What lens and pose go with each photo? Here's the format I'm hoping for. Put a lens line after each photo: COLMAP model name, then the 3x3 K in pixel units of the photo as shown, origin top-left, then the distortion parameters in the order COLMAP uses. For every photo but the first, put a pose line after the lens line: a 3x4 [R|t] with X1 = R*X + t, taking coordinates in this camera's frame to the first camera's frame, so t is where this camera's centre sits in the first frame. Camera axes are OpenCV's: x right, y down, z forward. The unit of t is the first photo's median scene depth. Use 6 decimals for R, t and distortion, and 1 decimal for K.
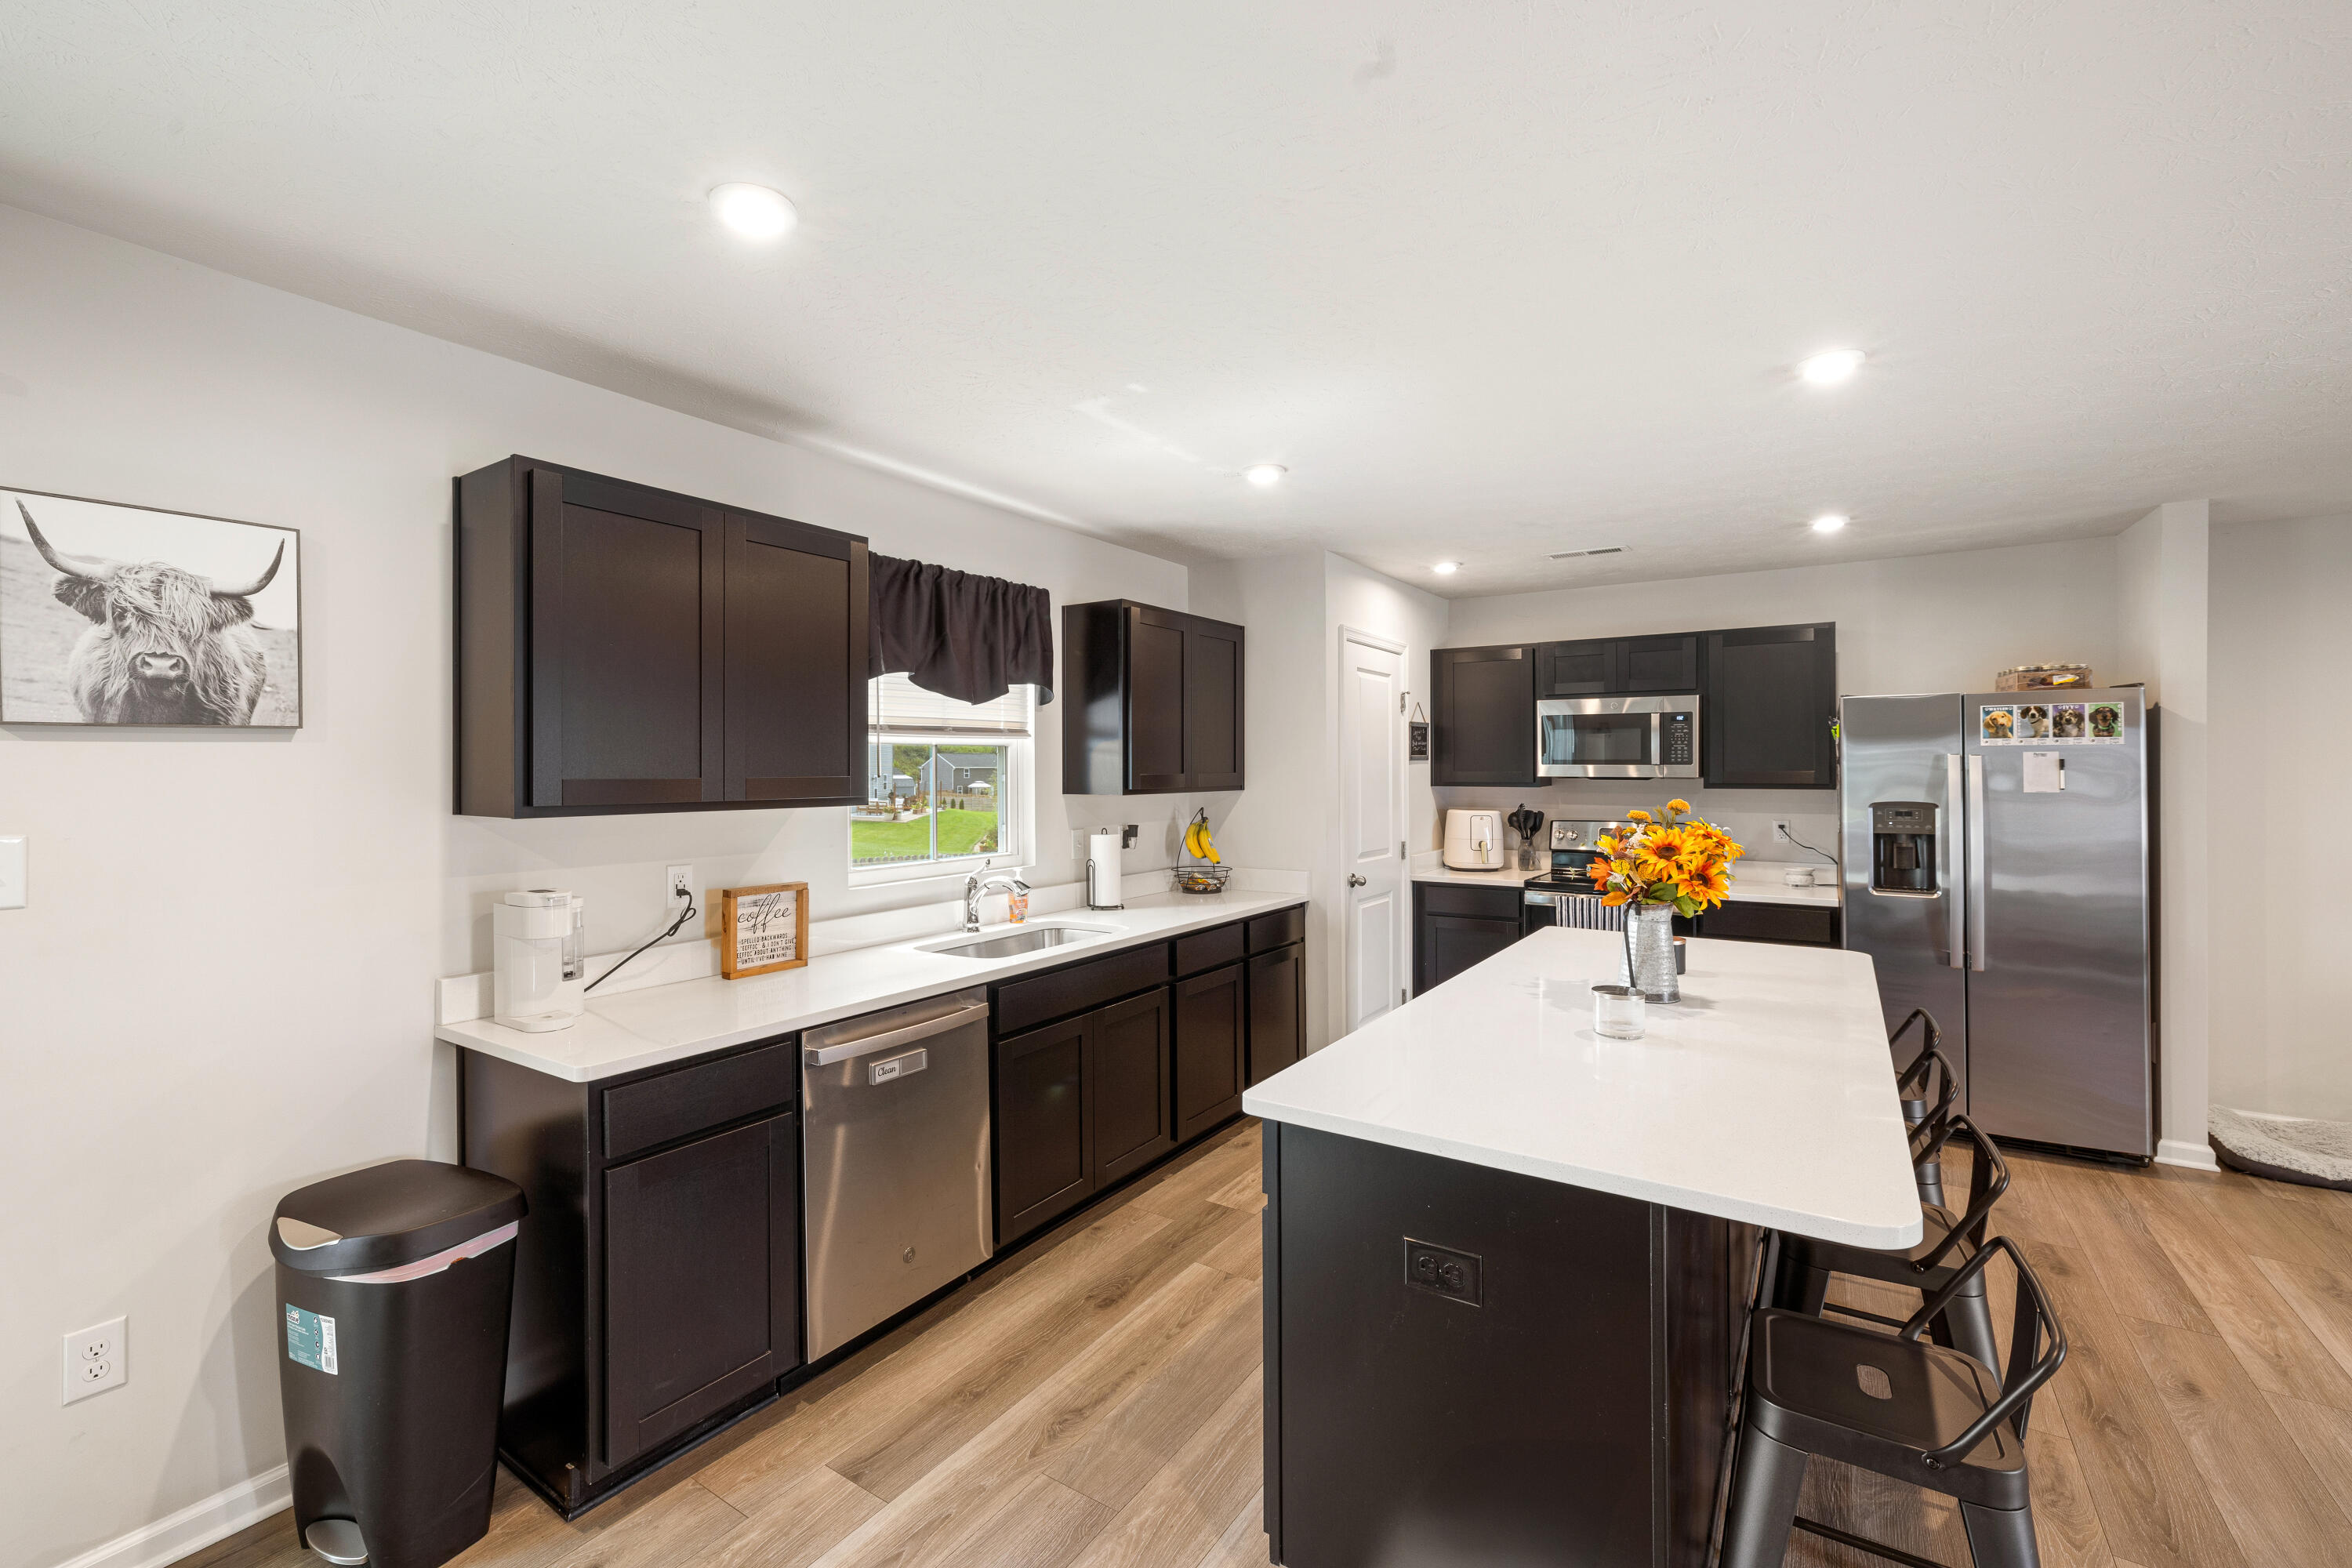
lens RADIAL K [[982.7, 0, 1165.8], [0, 982.7, 764.9], [0, 0, 1]] dist [-0.001581, 0.000803]
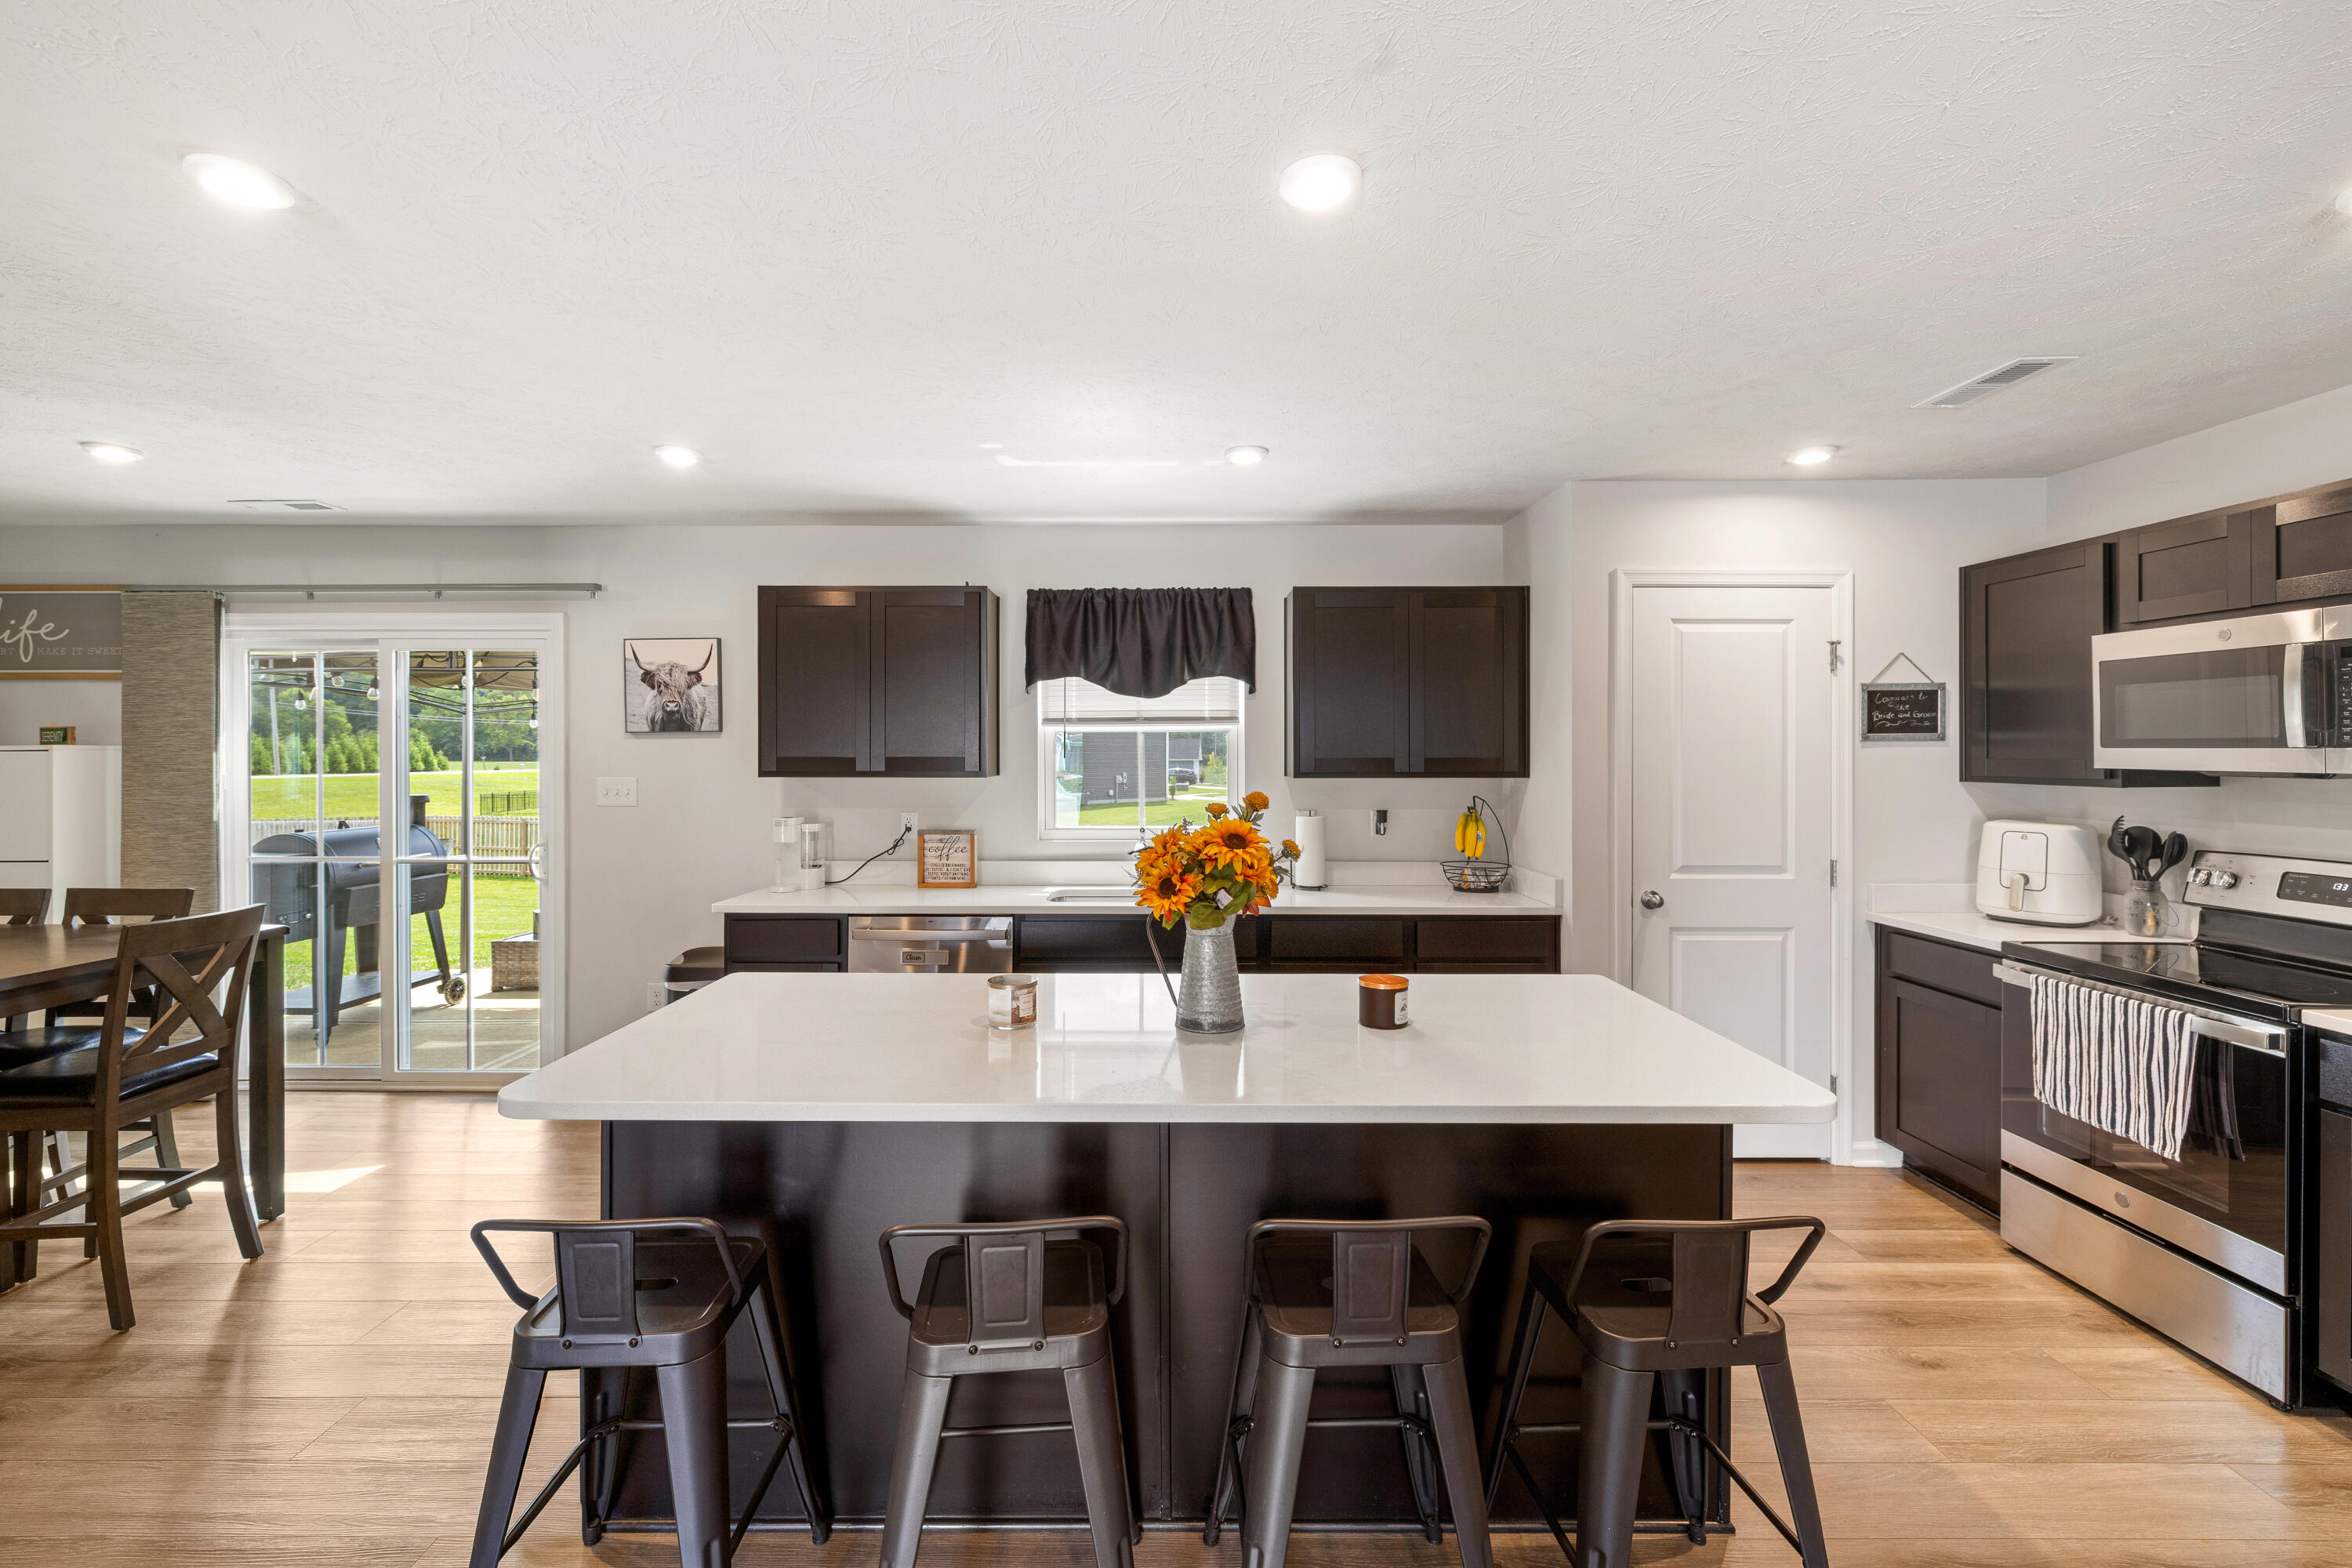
lens RADIAL K [[992.2, 0, 1164.5], [0, 992.2, 754.8], [0, 0, 1]] dist [-0.000174, 0.000164]
pose [[0.561451, 0.004519, -0.827498, 0.746756], [0.000651, 0.999982, 0.005903, 0.000393], [0.827510, -0.003853, 0.561438, 0.311843]]
